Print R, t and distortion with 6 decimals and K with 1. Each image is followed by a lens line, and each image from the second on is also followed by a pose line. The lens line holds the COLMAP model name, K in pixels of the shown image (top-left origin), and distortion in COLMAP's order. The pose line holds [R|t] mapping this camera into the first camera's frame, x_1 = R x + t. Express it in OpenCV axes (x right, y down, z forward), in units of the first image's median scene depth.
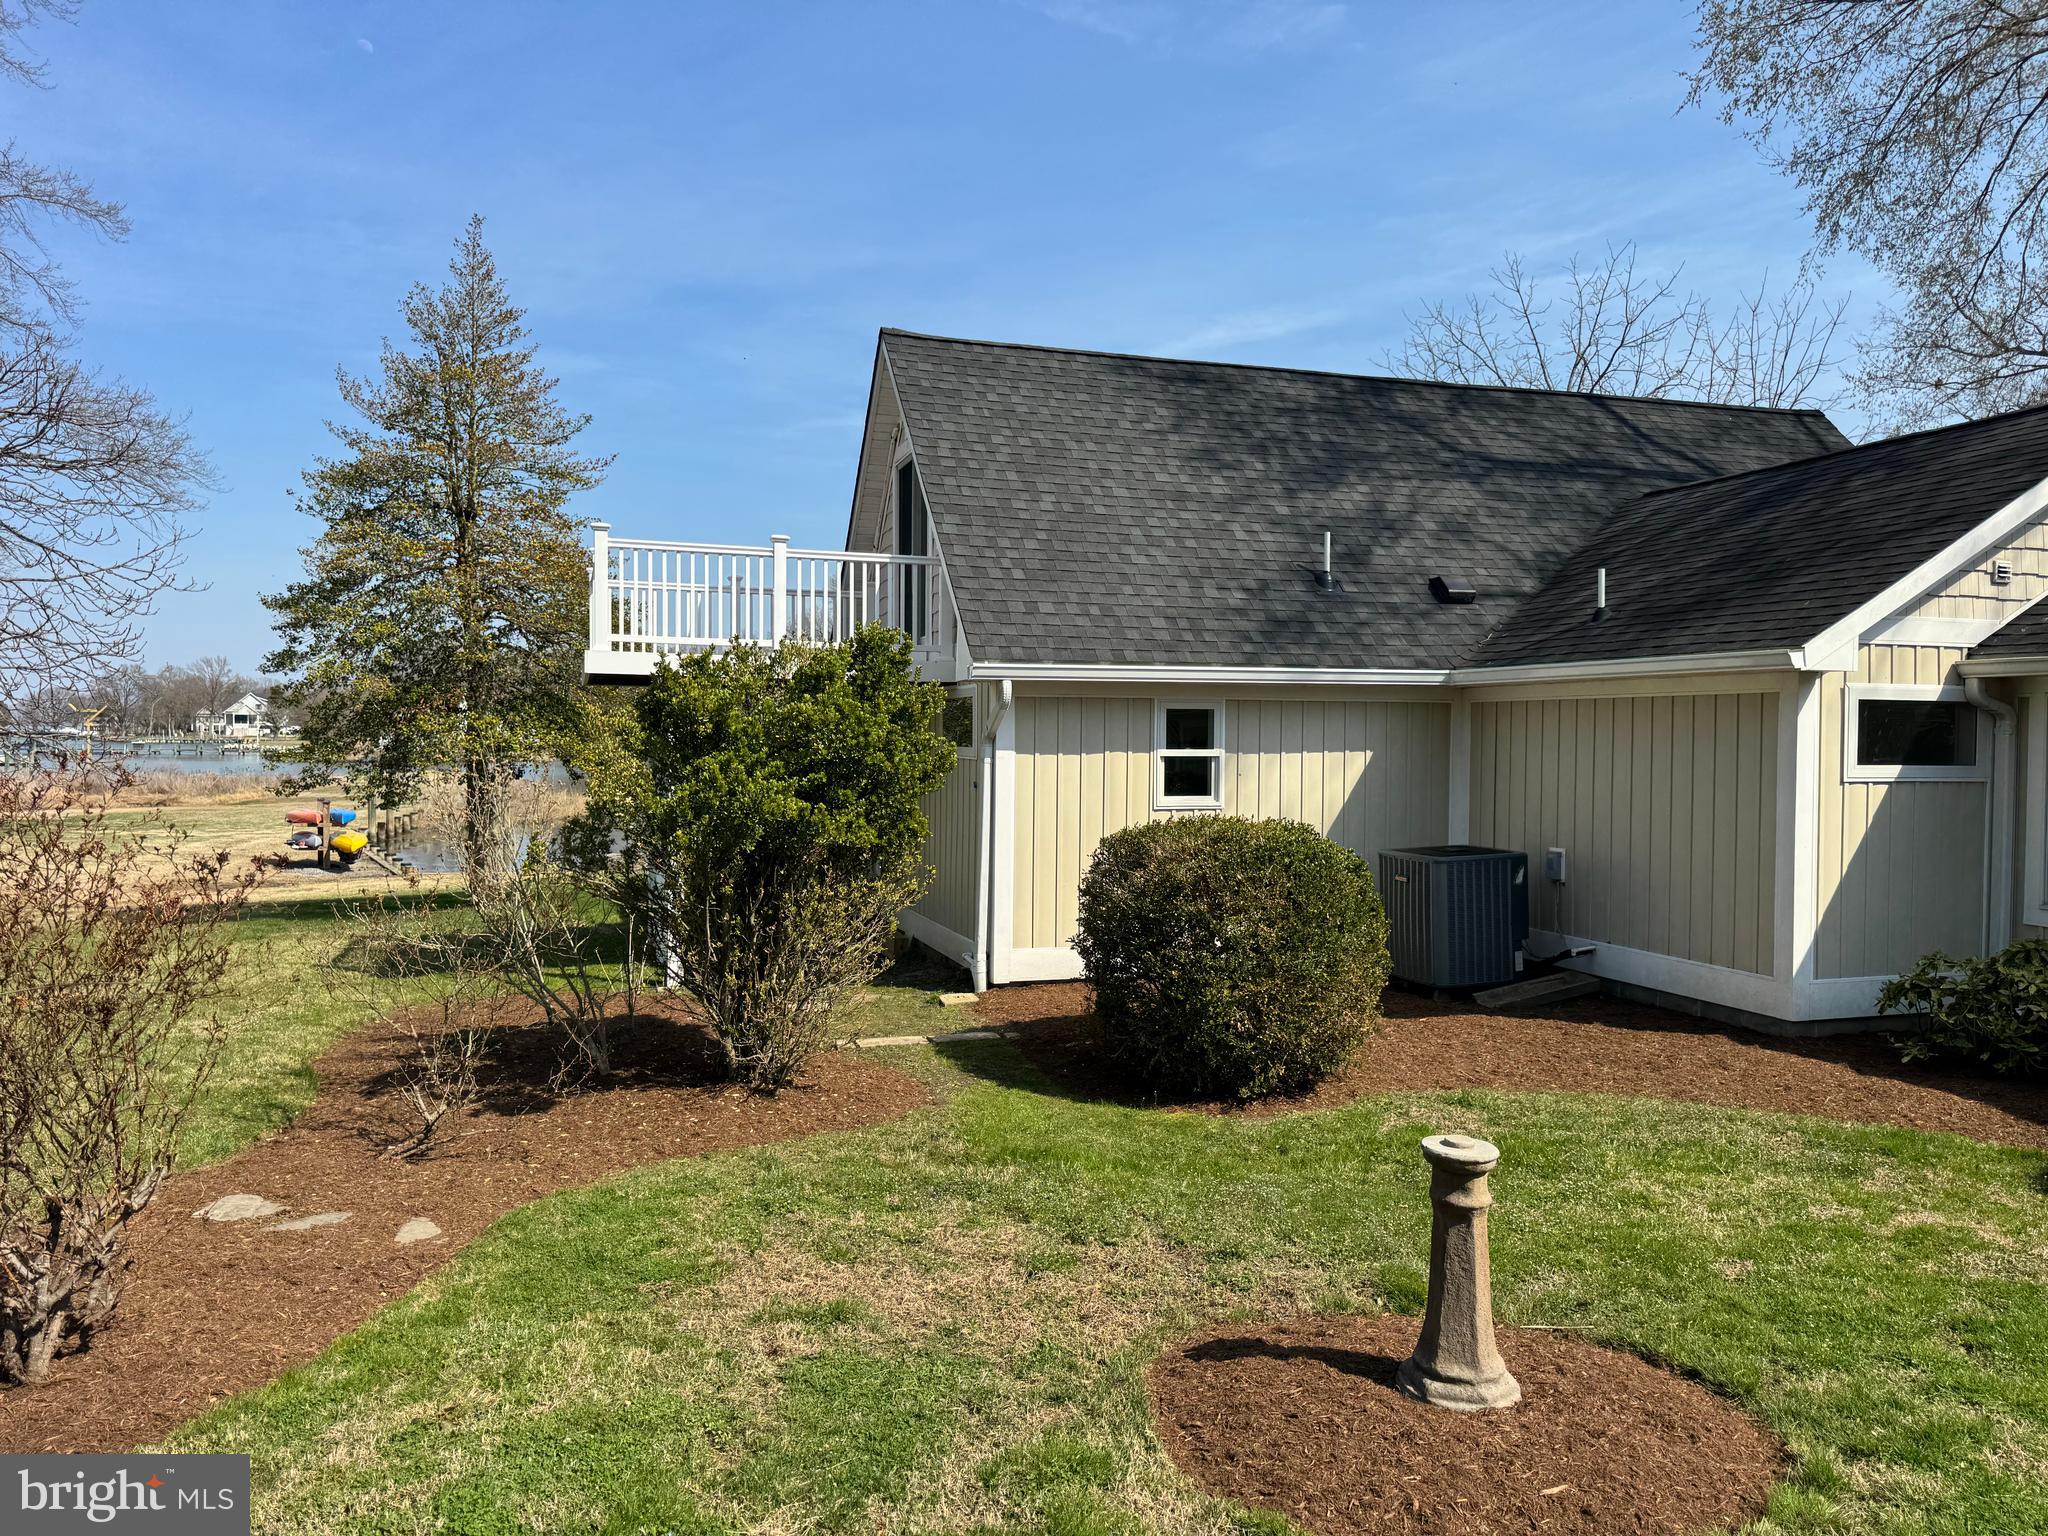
lens RADIAL K [[1434.0, 0, 1026.7], [0, 1434.0, 777.6], [0, 0, 1]] dist [0.068690, -0.084588]
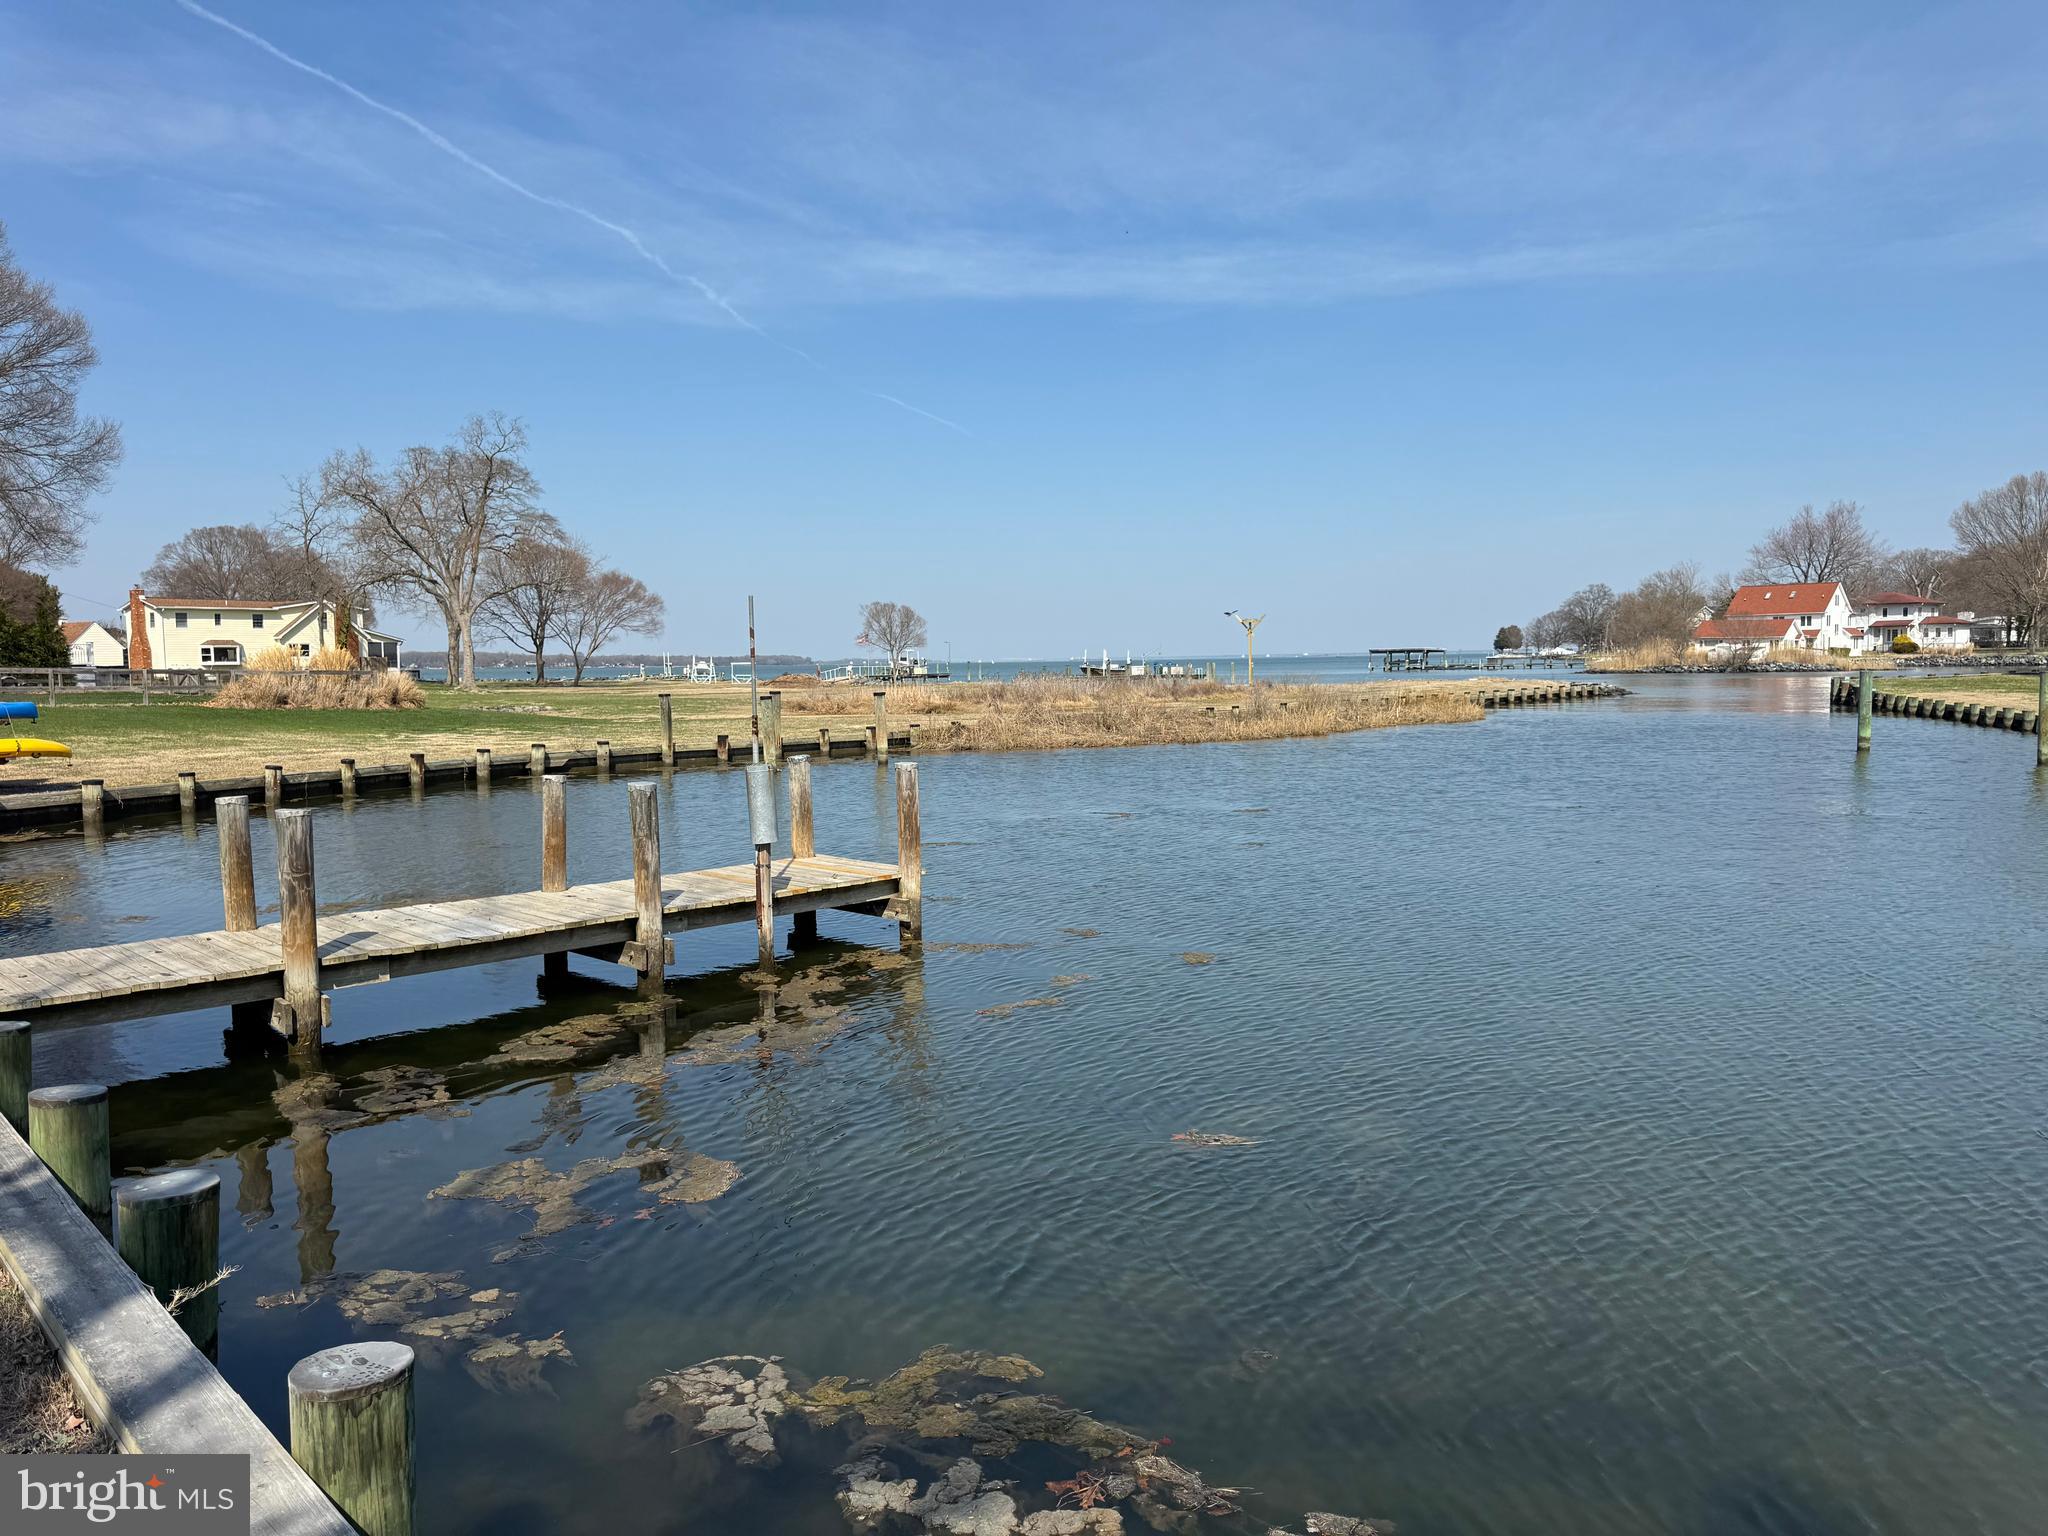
lens RADIAL K [[1434.0, 0, 1030.9], [0, 1434.0, 778.7], [0, 0, 1]] dist [0.068690, -0.084588]
pose [[0.551273, 0.052426, -0.832676, 0.876734], [-0.005775, 0.998240, 0.059026, 0.047765], [0.834305, -0.027731, 0.550606, 3.100109]]
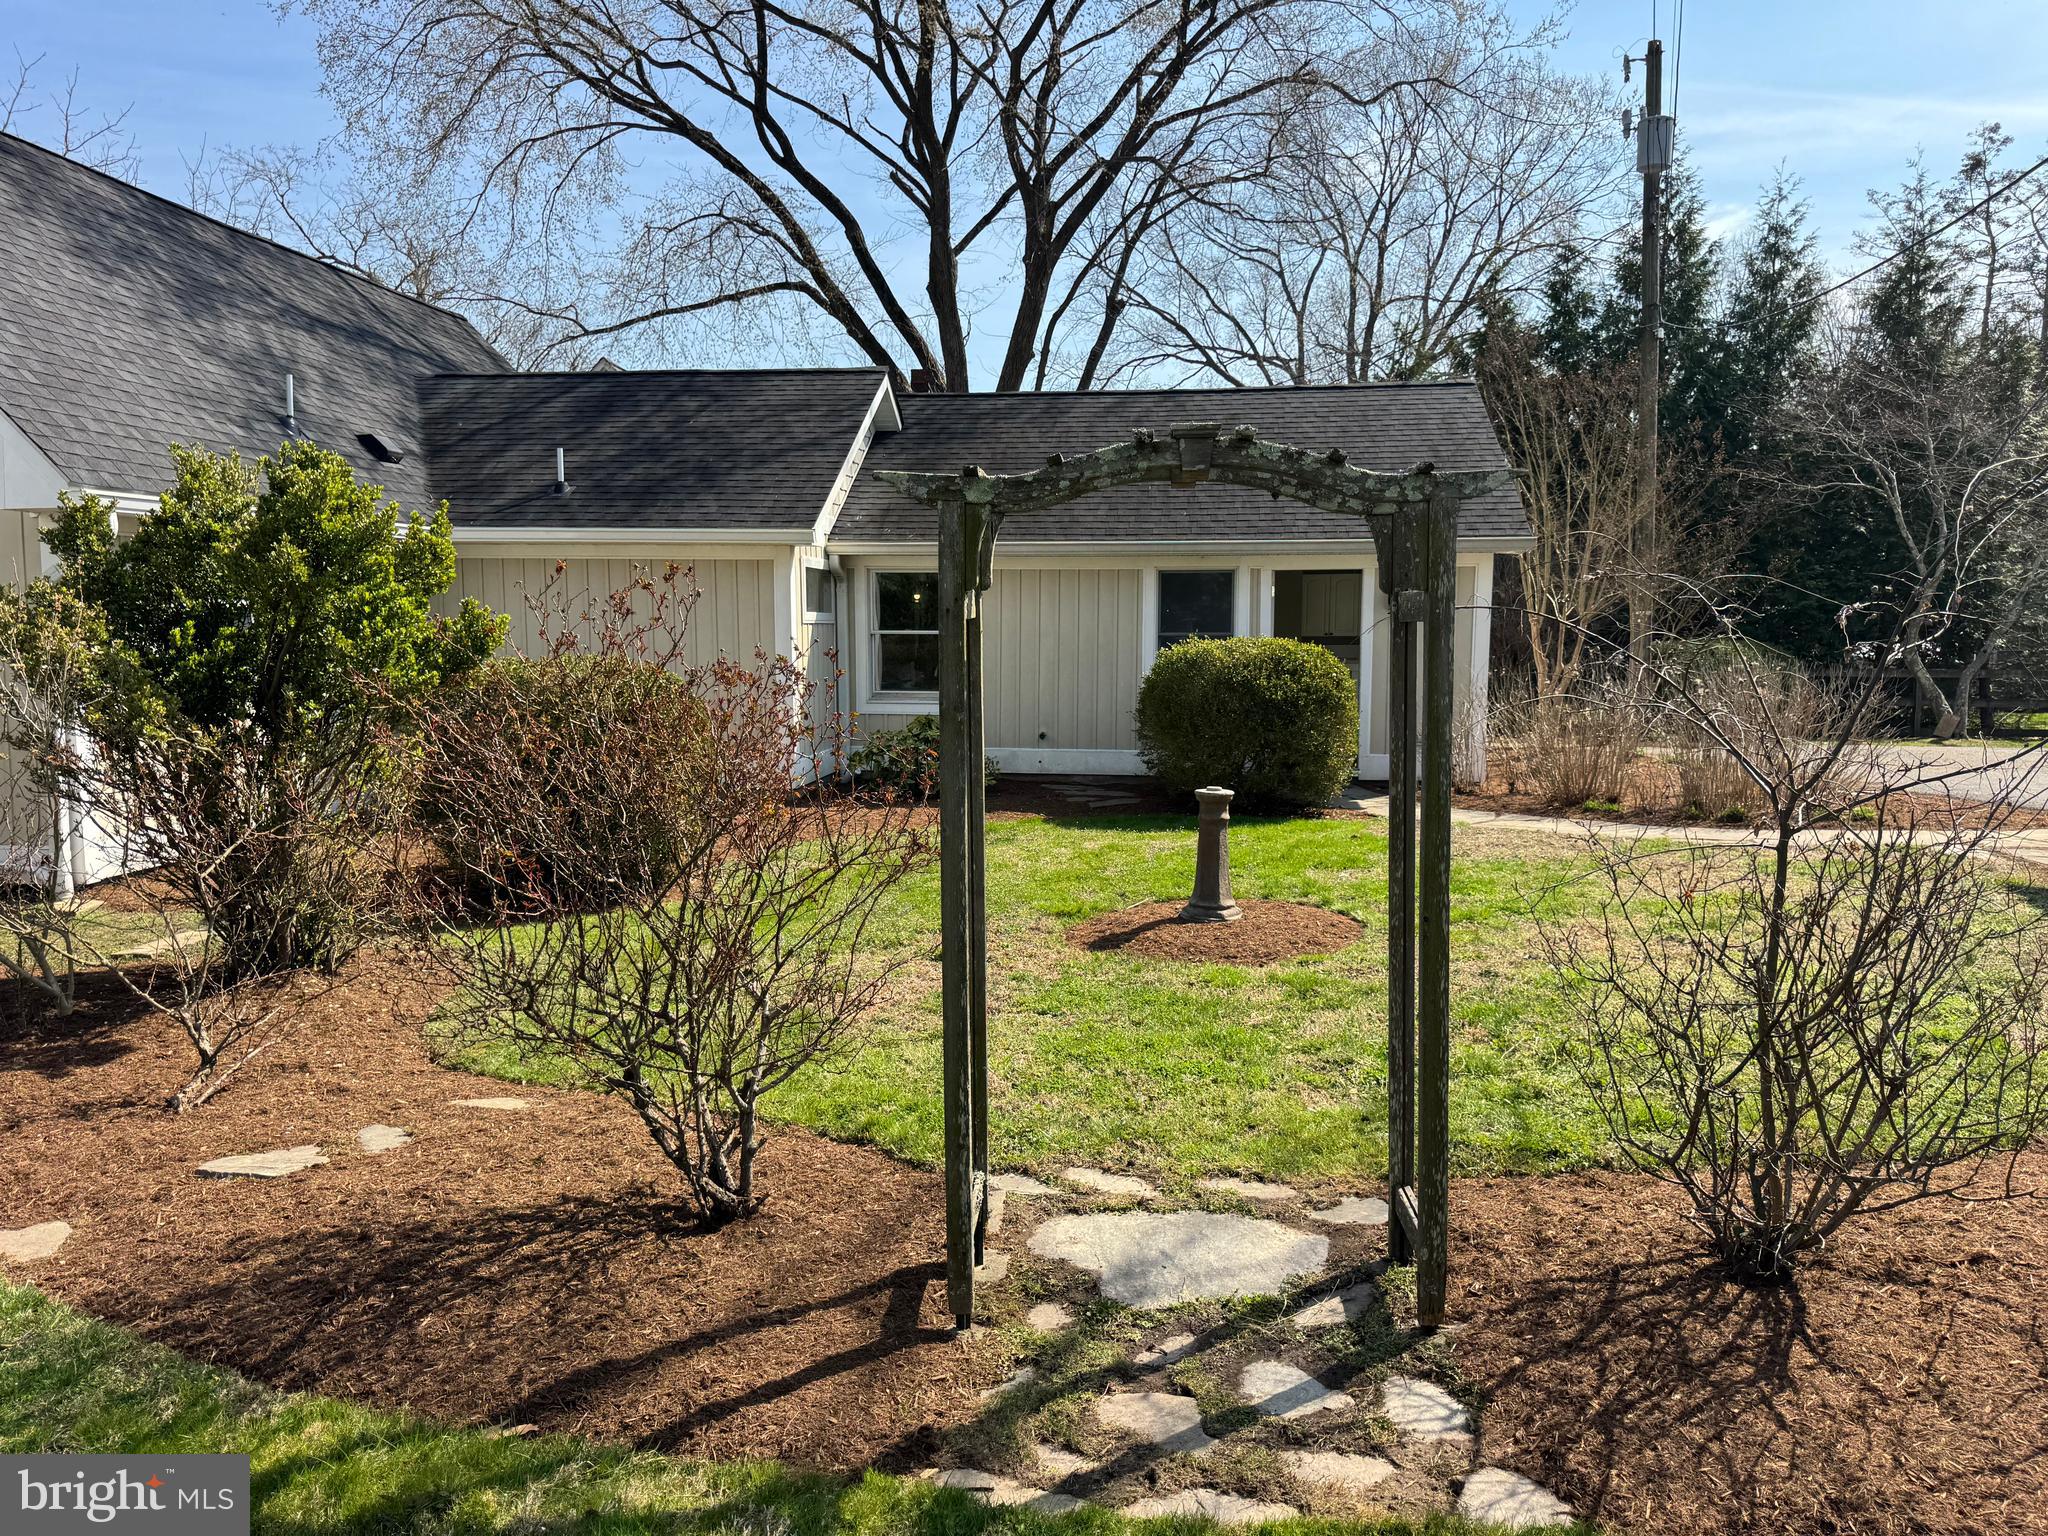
lens RADIAL K [[1434.0, 0, 1025.1], [0, 1434.0, 775.1], [0, 0, 1]] dist [0.068690, -0.084588]
pose [[0.408238, -0.103247, 0.907018, -0.528175], [0.026764, 0.994510, 0.101160, 0.011665], [-0.912483, -0.017021, 0.408760, 0.158658]]
